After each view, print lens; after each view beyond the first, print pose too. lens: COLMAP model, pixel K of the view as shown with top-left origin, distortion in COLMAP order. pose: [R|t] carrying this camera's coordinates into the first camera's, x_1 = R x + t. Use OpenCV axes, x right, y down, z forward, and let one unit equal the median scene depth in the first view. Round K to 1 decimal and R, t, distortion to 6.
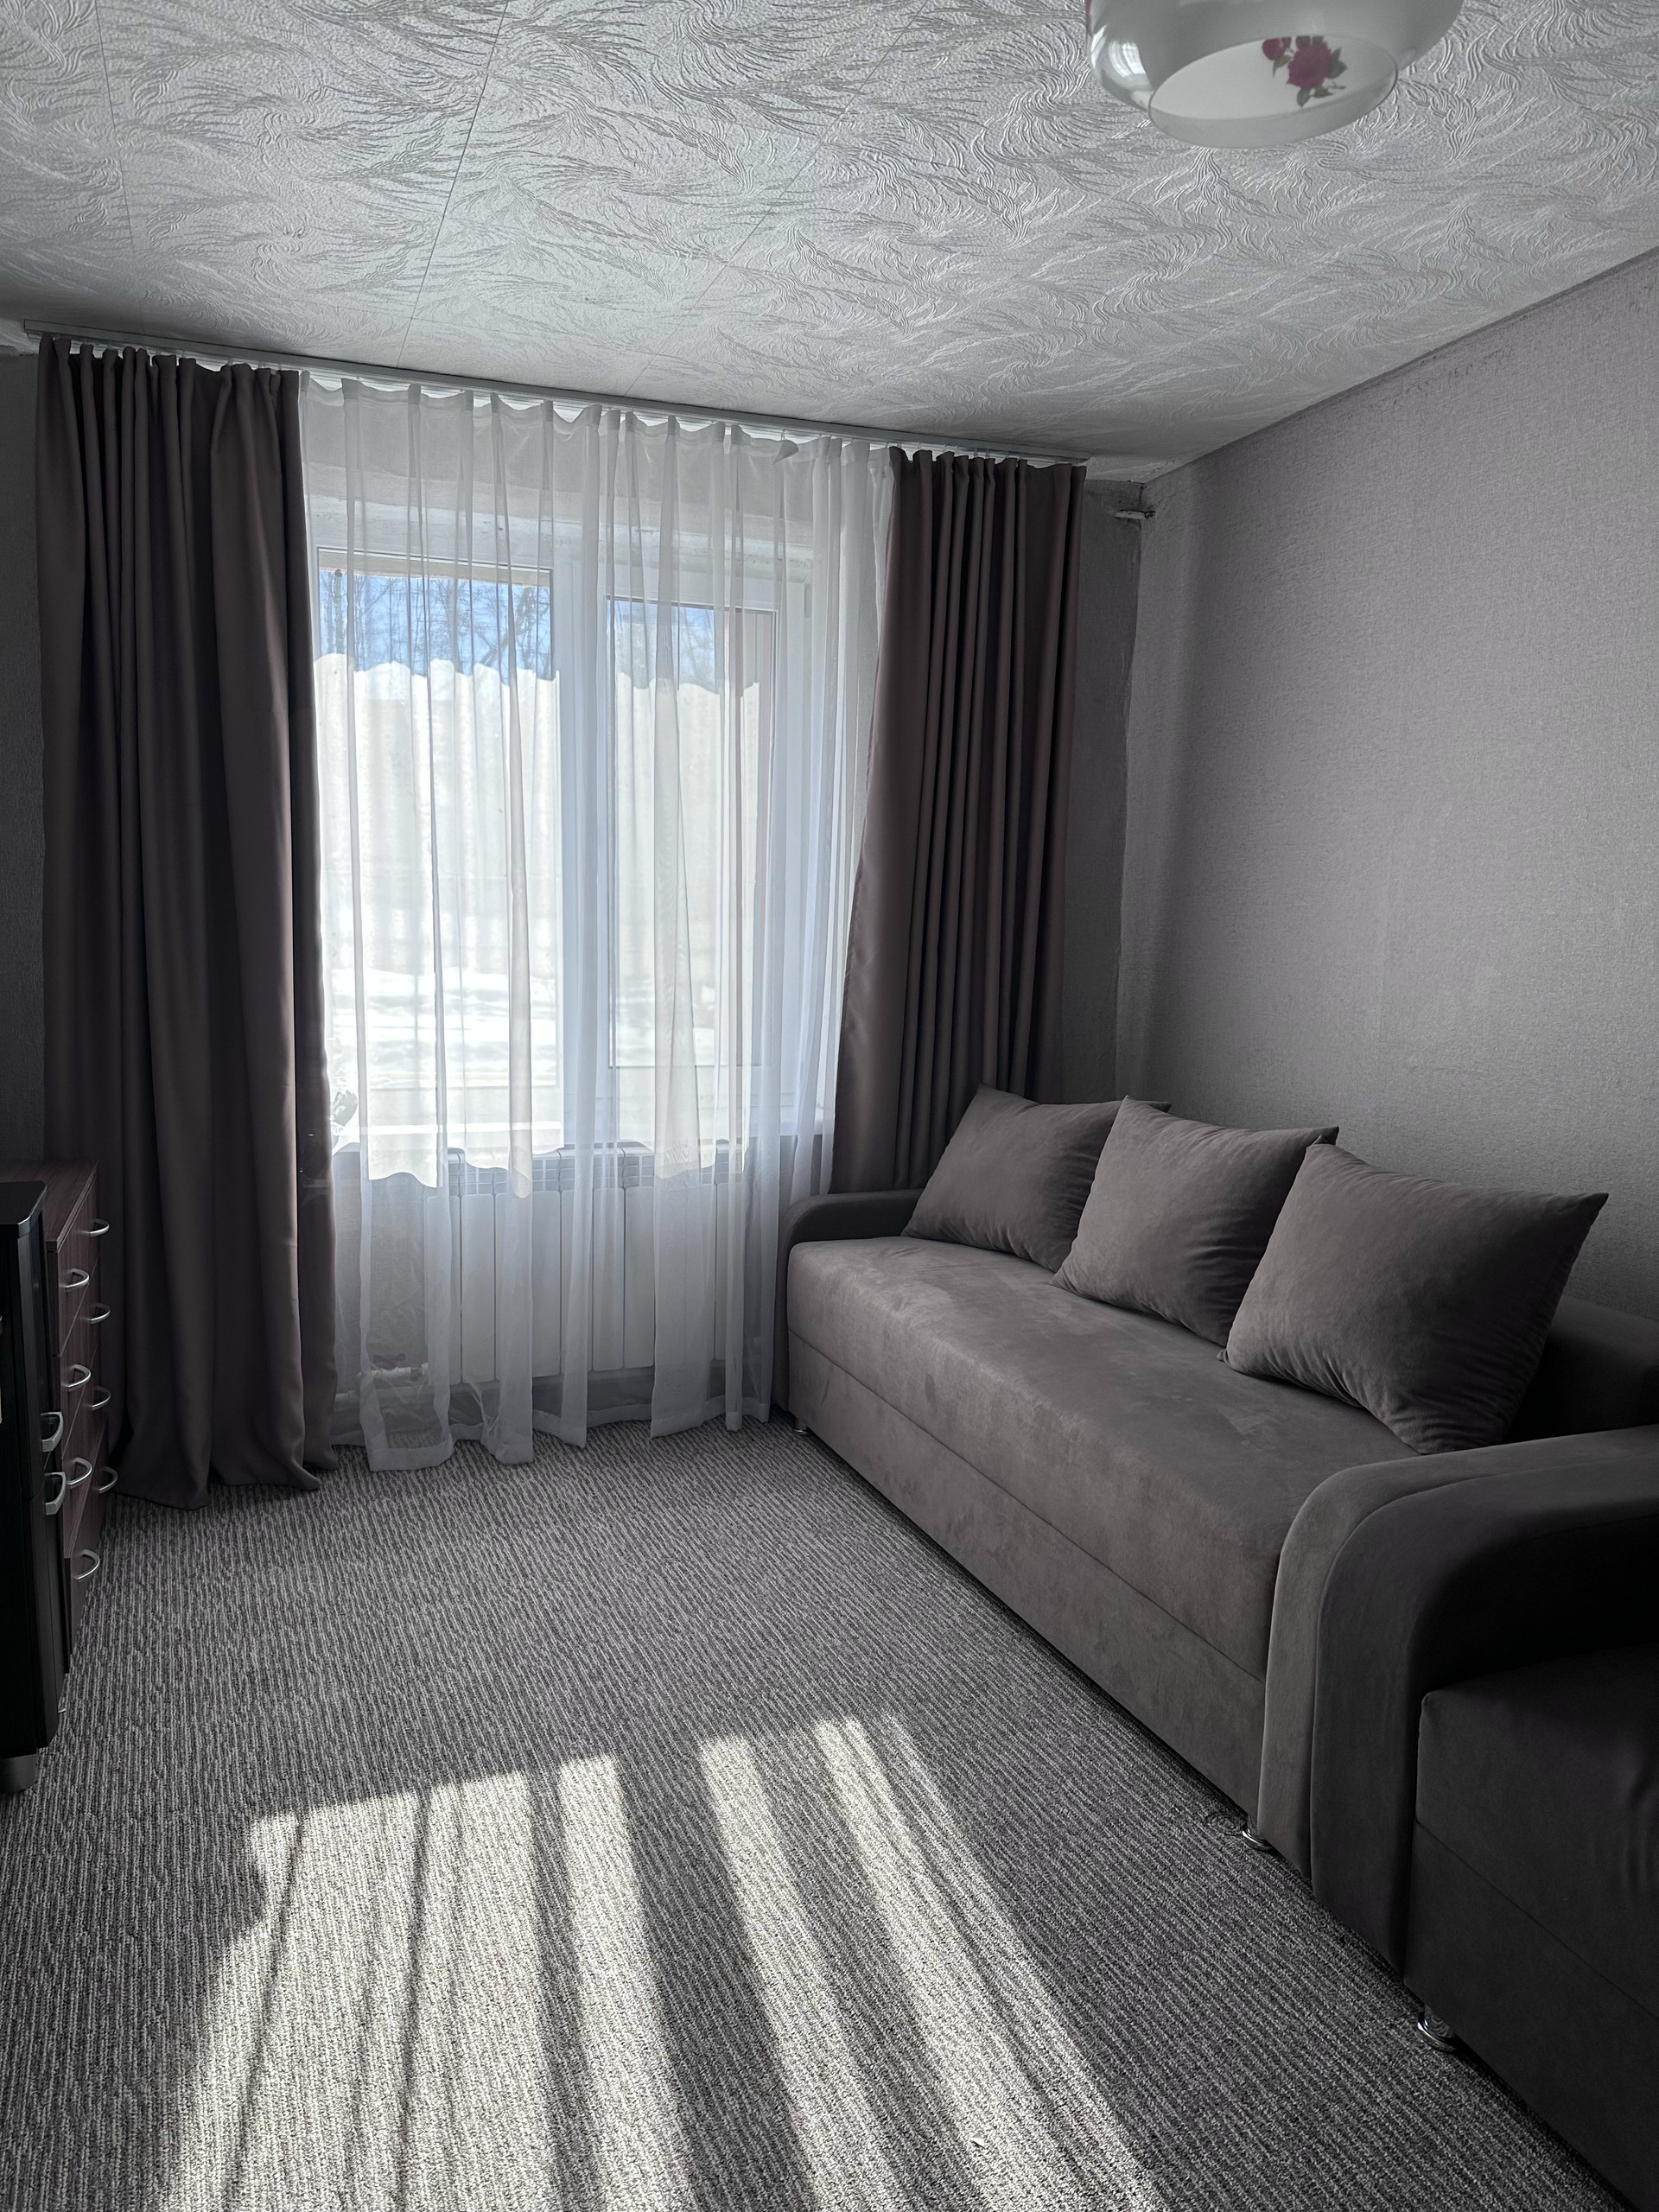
lens RADIAL K [[1558.7, 0, 868.0], [0, 1558.7, 1051.5], [0, 0, 1]] dist [0.053856, -0.065959]
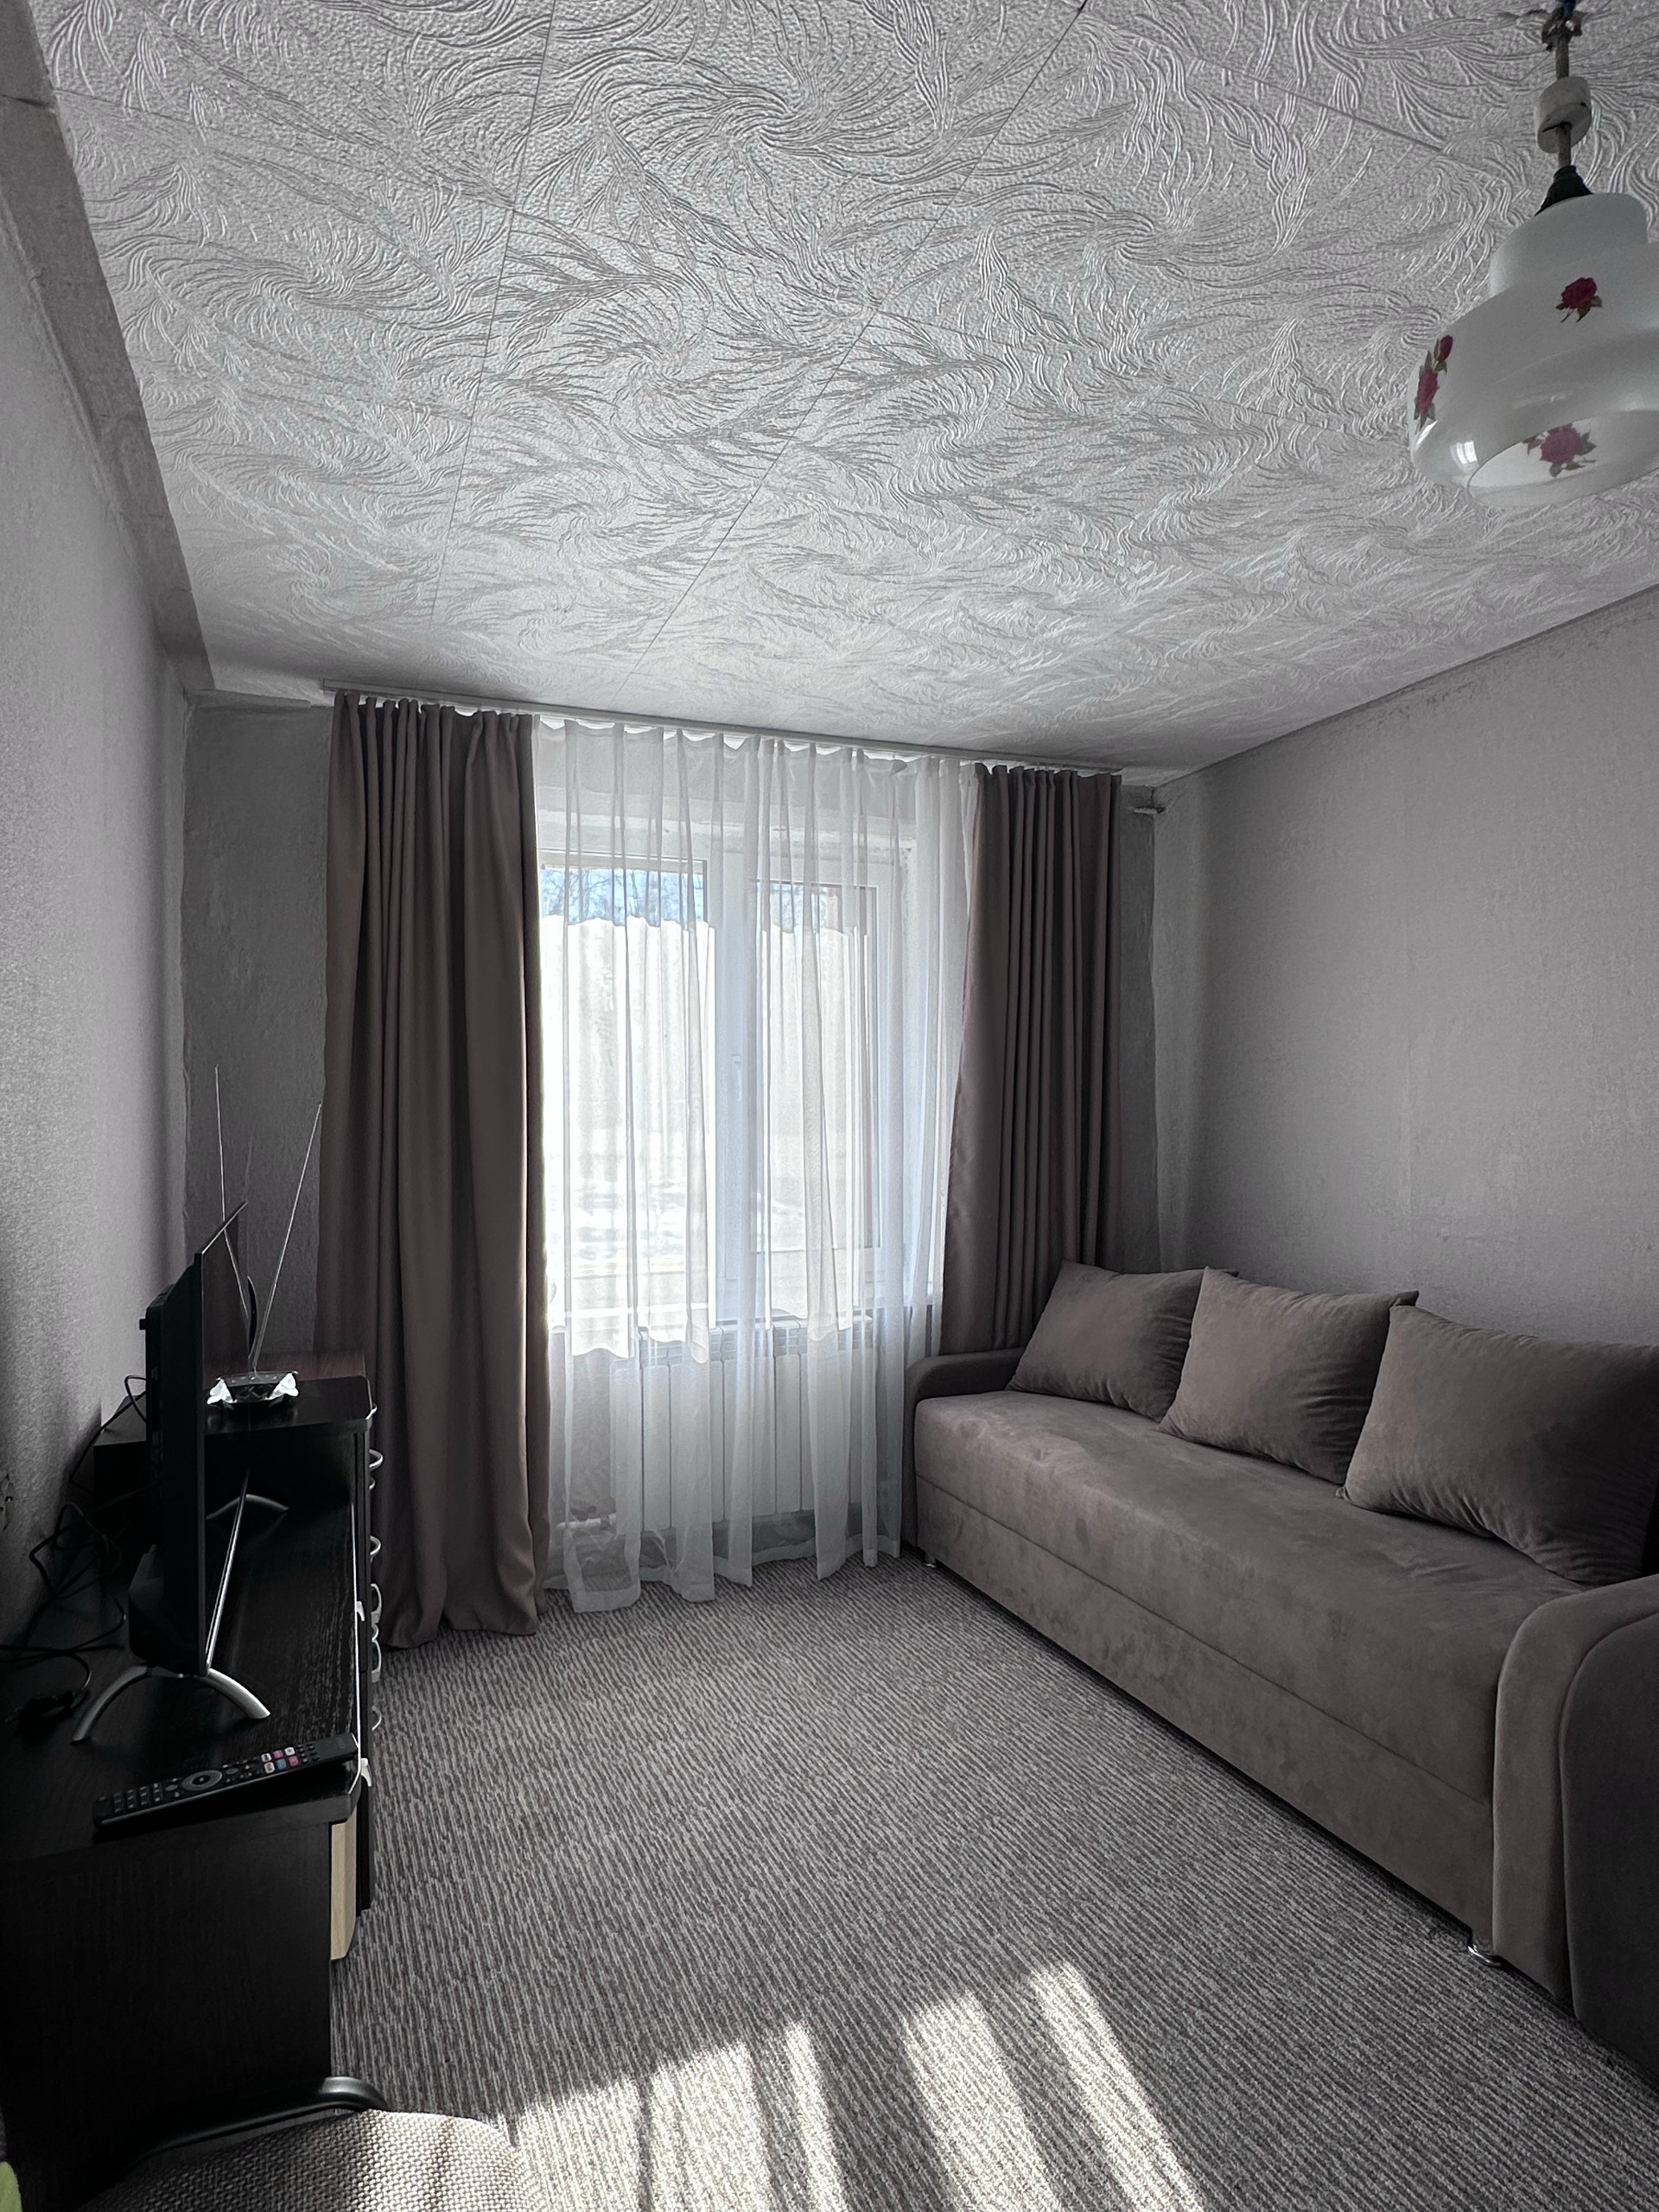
lens RADIAL K [[1235.4, 0, 921.1], [0, 1235.4, 1056.8], [0, 0, 1]] dist [0.001920, -0.003101]
pose [[0.999342, -0.024902, 0.026355, -0.100895], [0.028302, 0.990076, -0.137655, -0.010130], [-0.022666, 0.138310, 0.990130, 0.041984]]
